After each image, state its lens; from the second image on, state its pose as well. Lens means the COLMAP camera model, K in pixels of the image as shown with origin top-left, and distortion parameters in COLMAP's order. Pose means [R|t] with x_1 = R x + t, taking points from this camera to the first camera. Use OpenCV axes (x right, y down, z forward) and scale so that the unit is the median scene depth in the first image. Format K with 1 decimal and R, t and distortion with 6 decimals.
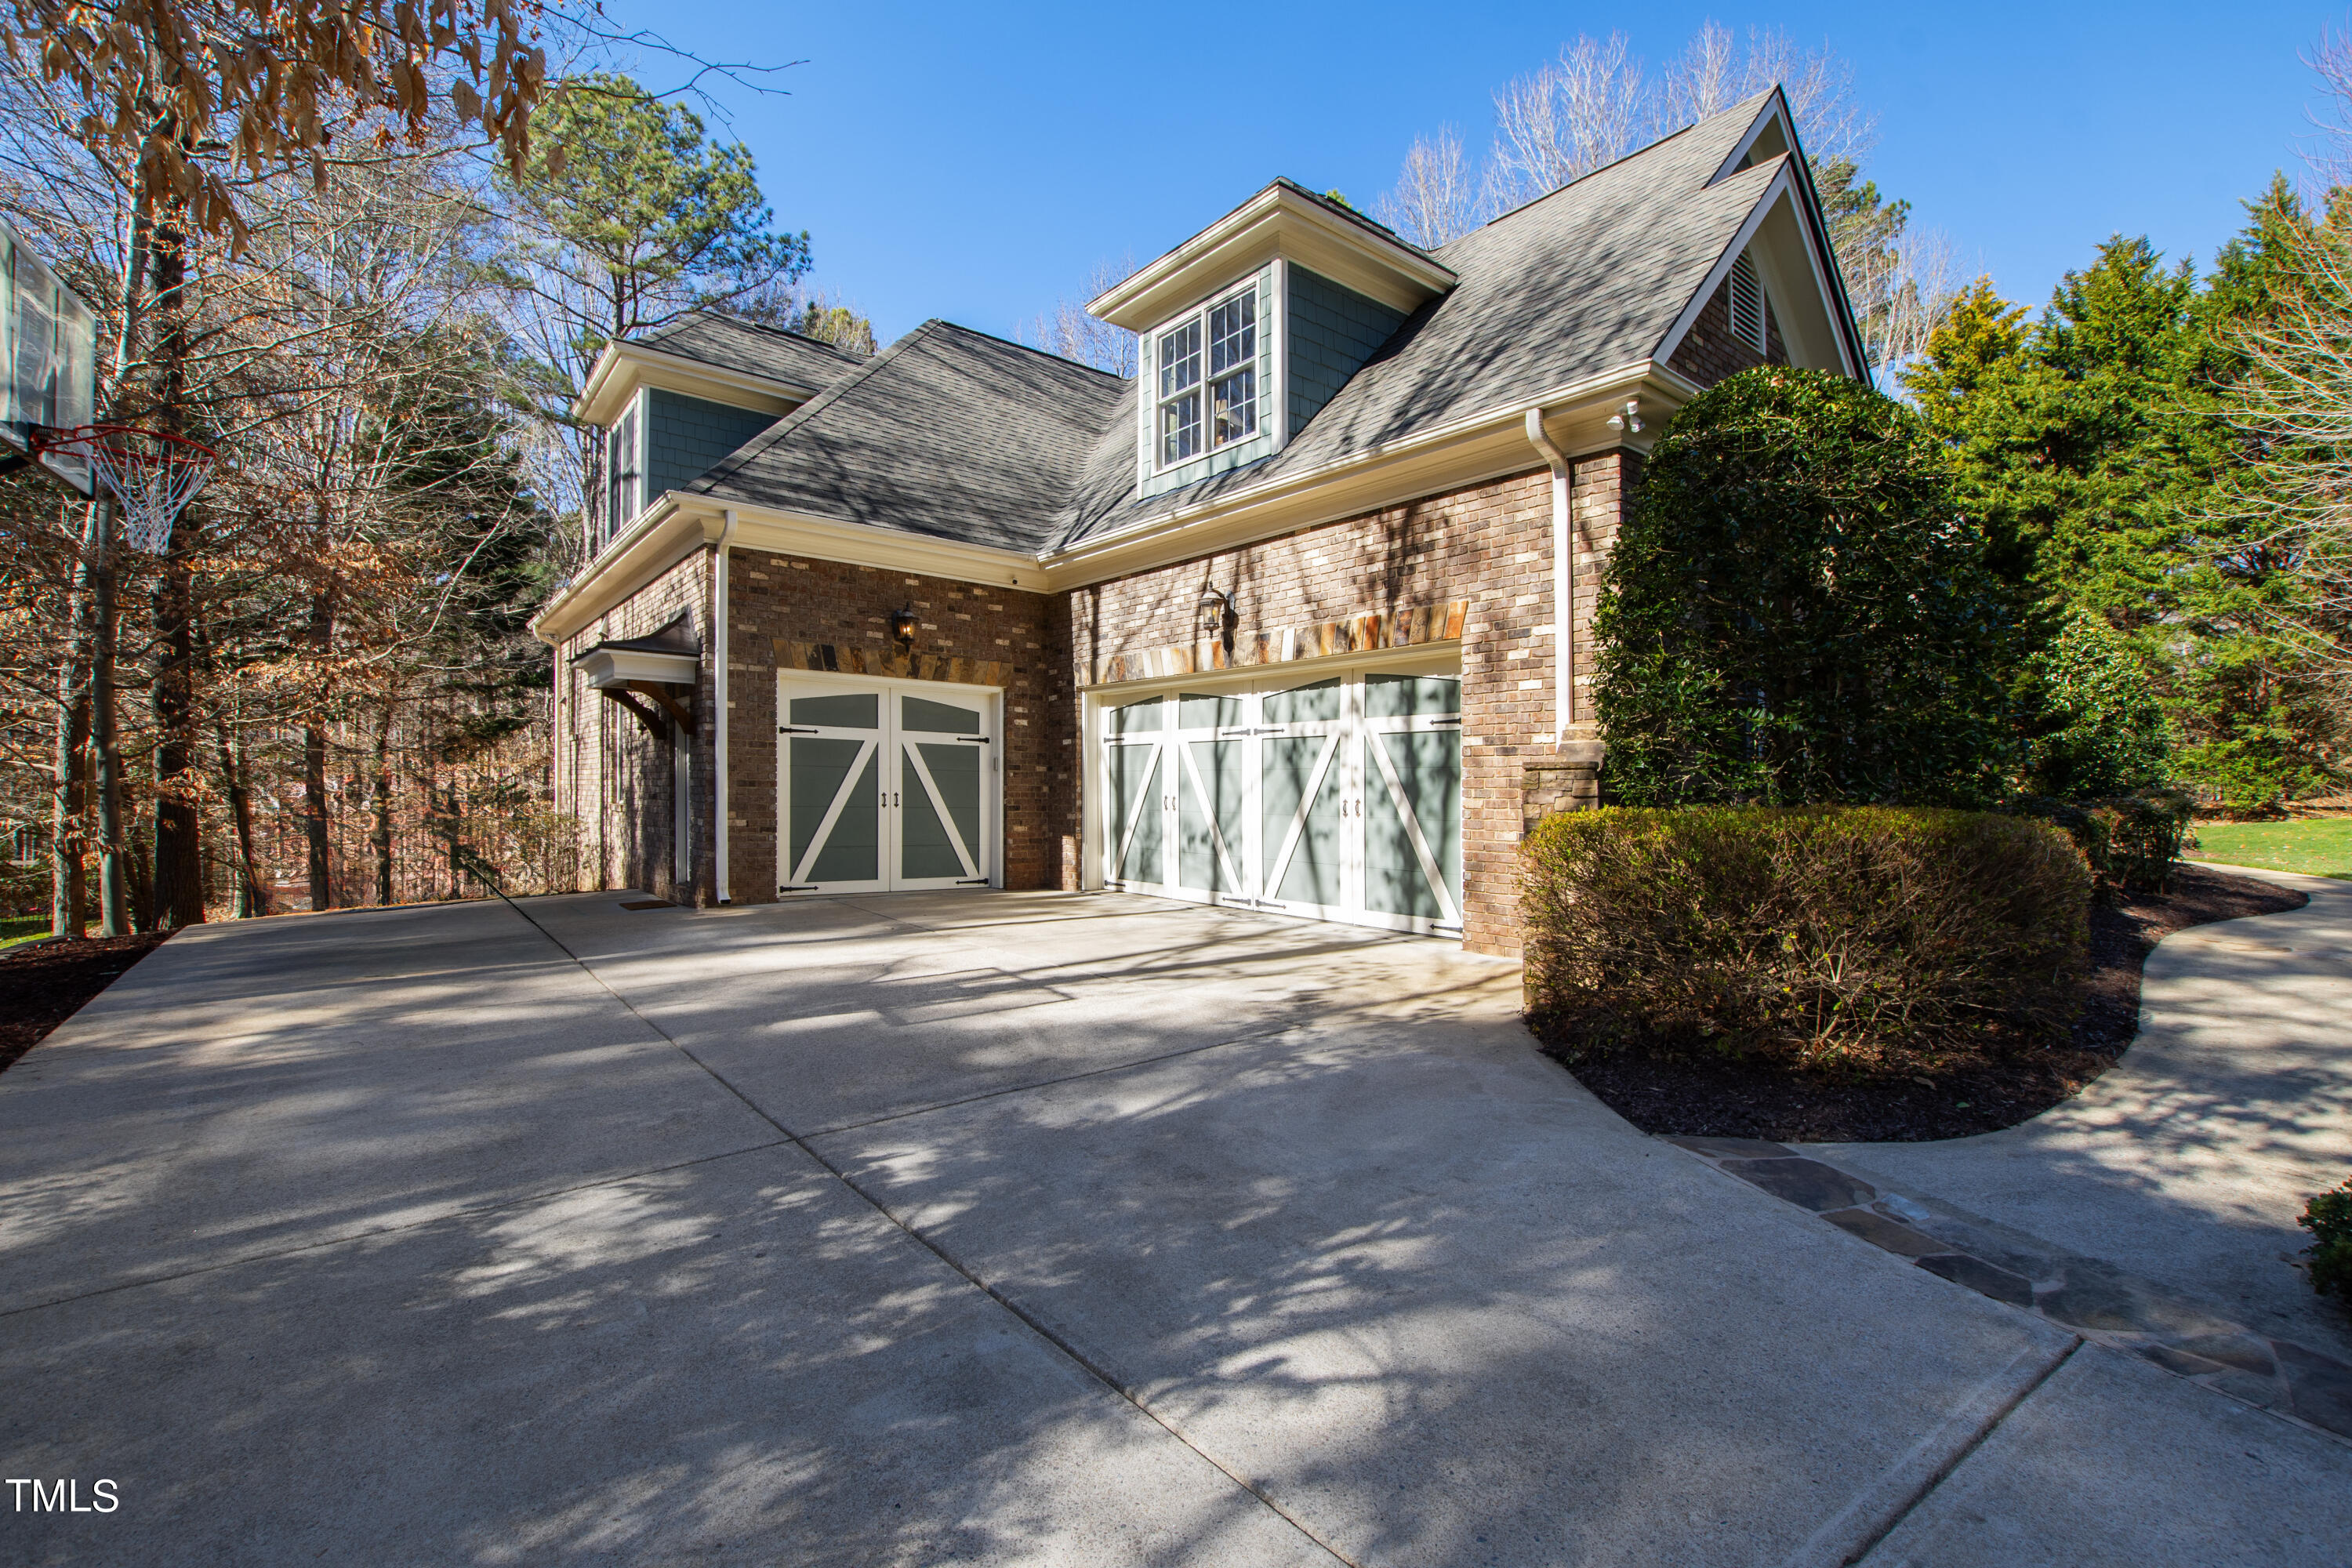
lens RADIAL K [[1023.7, 0, 1181.1], [0, 1023.7, 769.8], [0, 0, 1]] dist [0.008376, -0.003160]
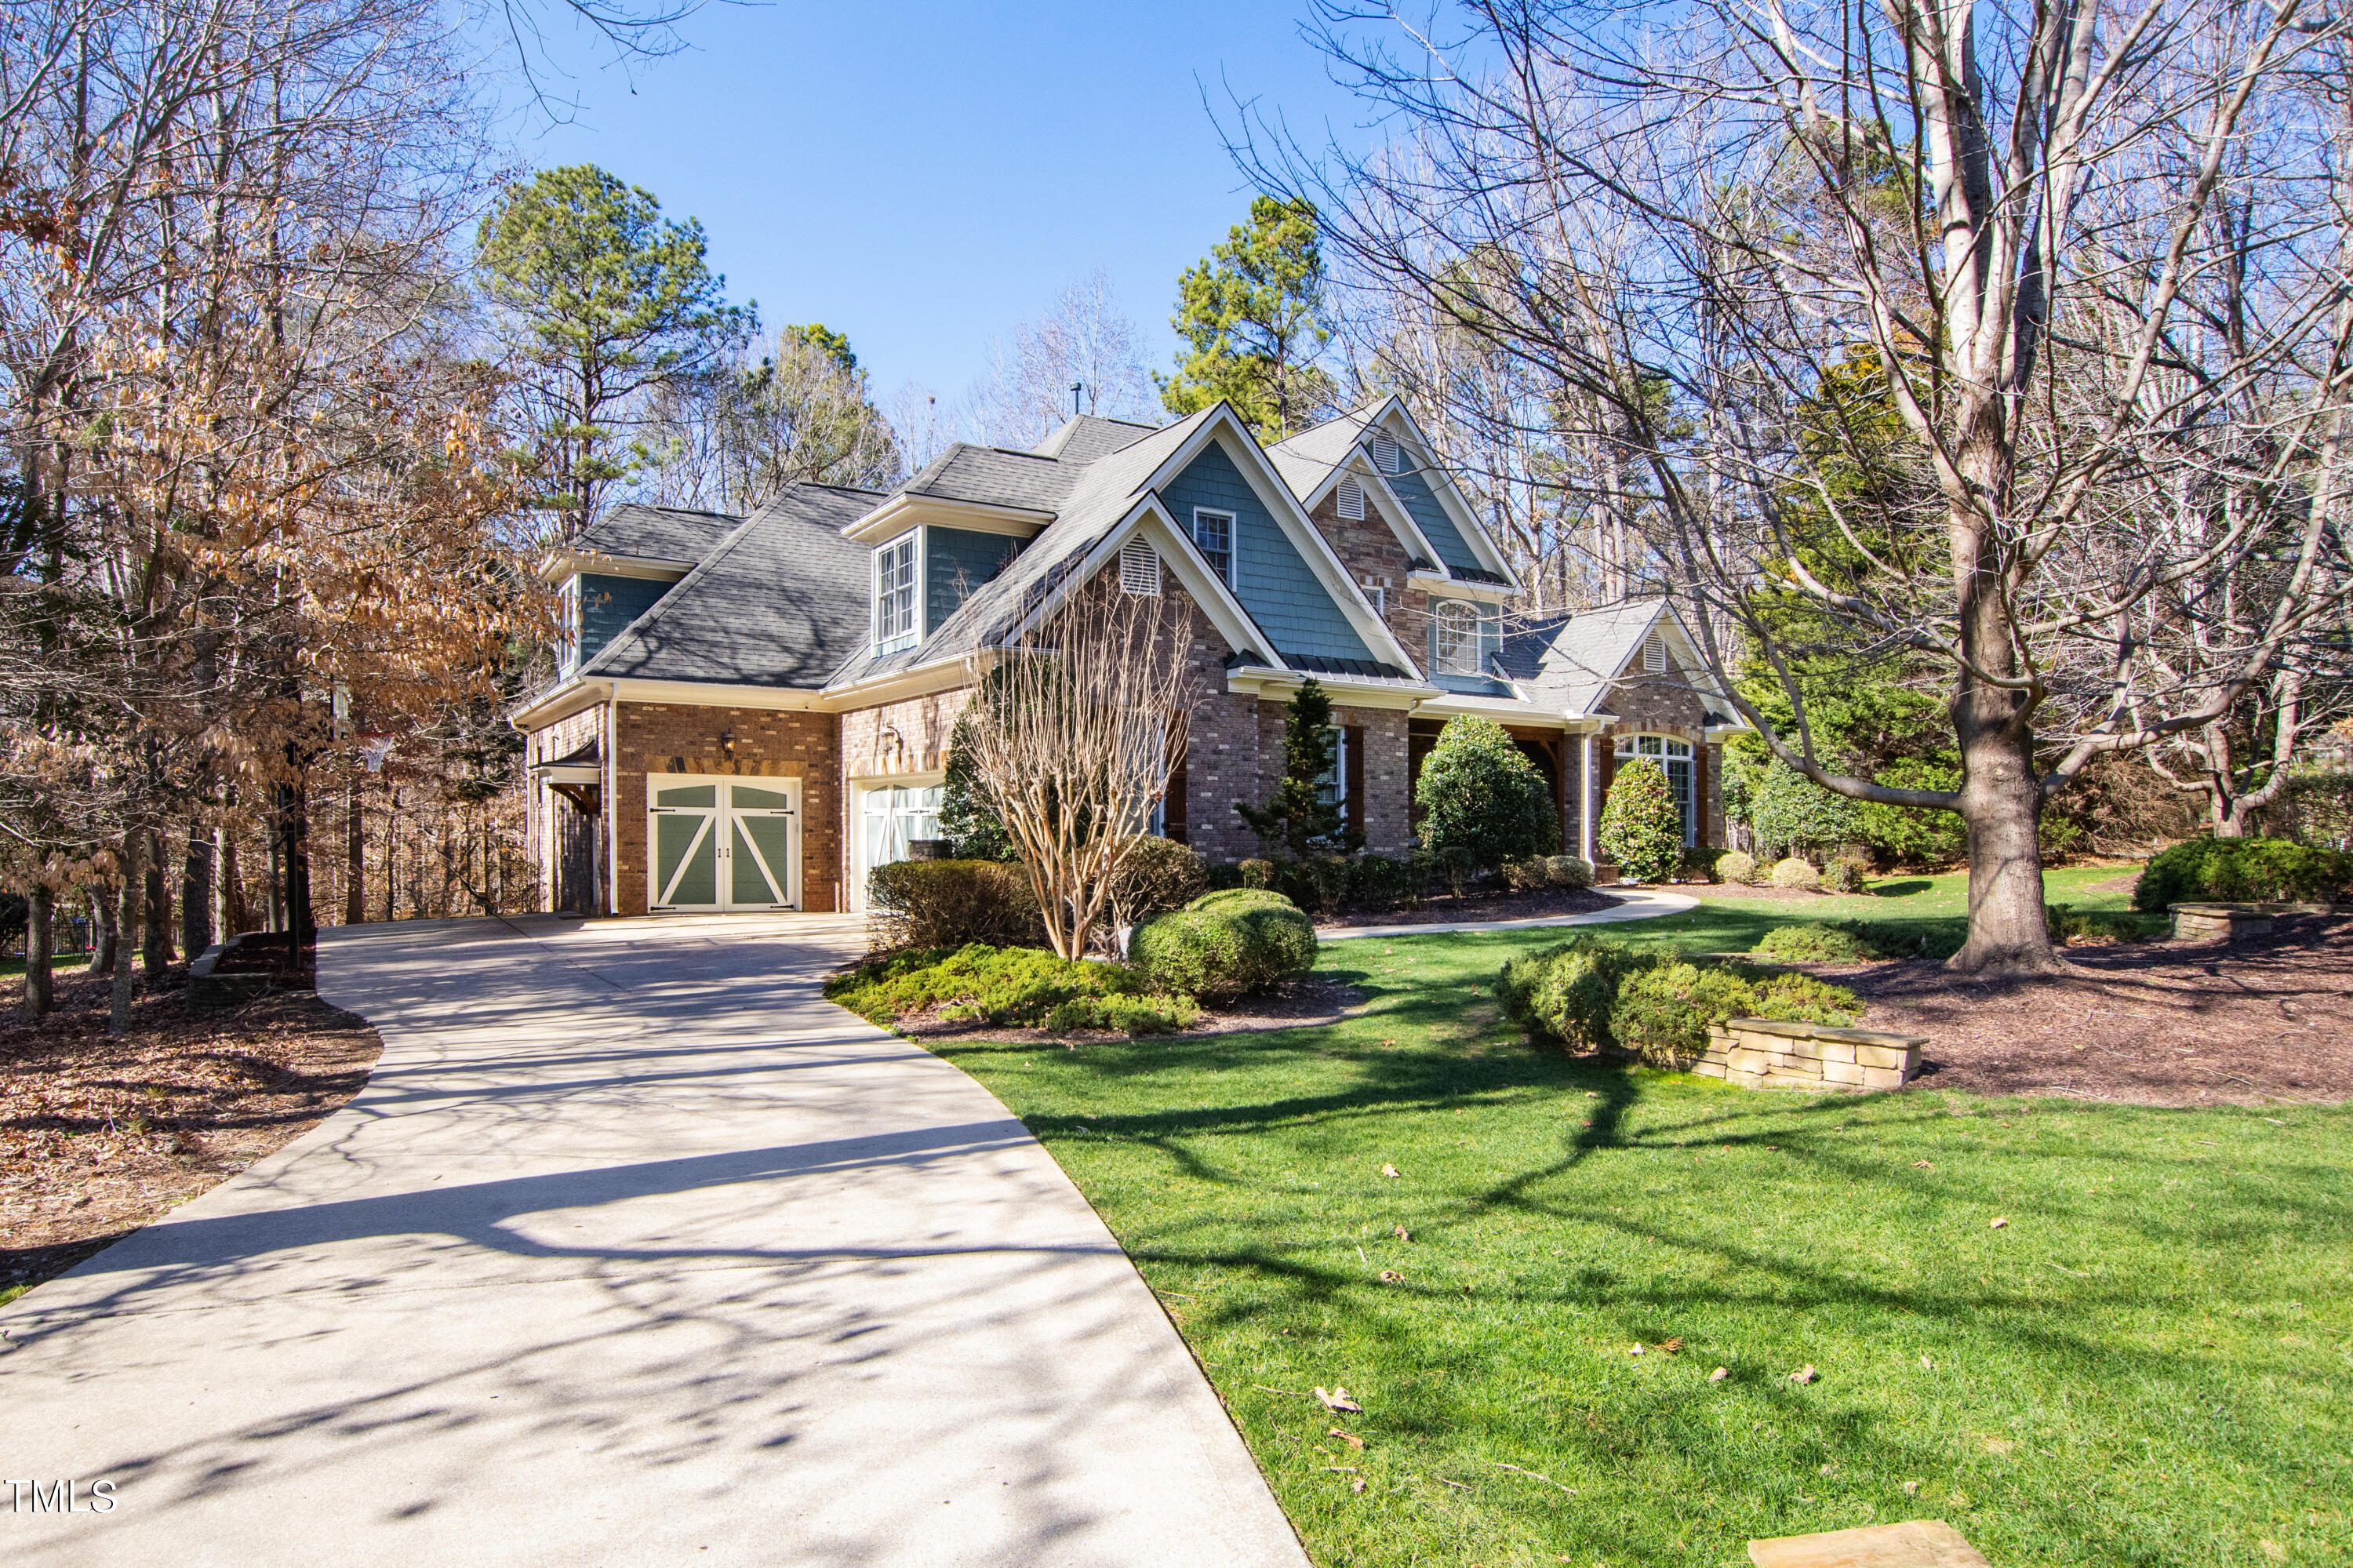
lens RADIAL K [[1227.8, 0, 1061.3], [0, 1227.8, 832.4], [0, 0, 1]] dist [0.015102, -0.000365]
pose [[0.988901, -0.007030, -0.148406, 0.506201], [0.009069, 0.999873, 0.013068, -0.022462], [0.148296, -0.014269, 0.988840, -0.775326]]
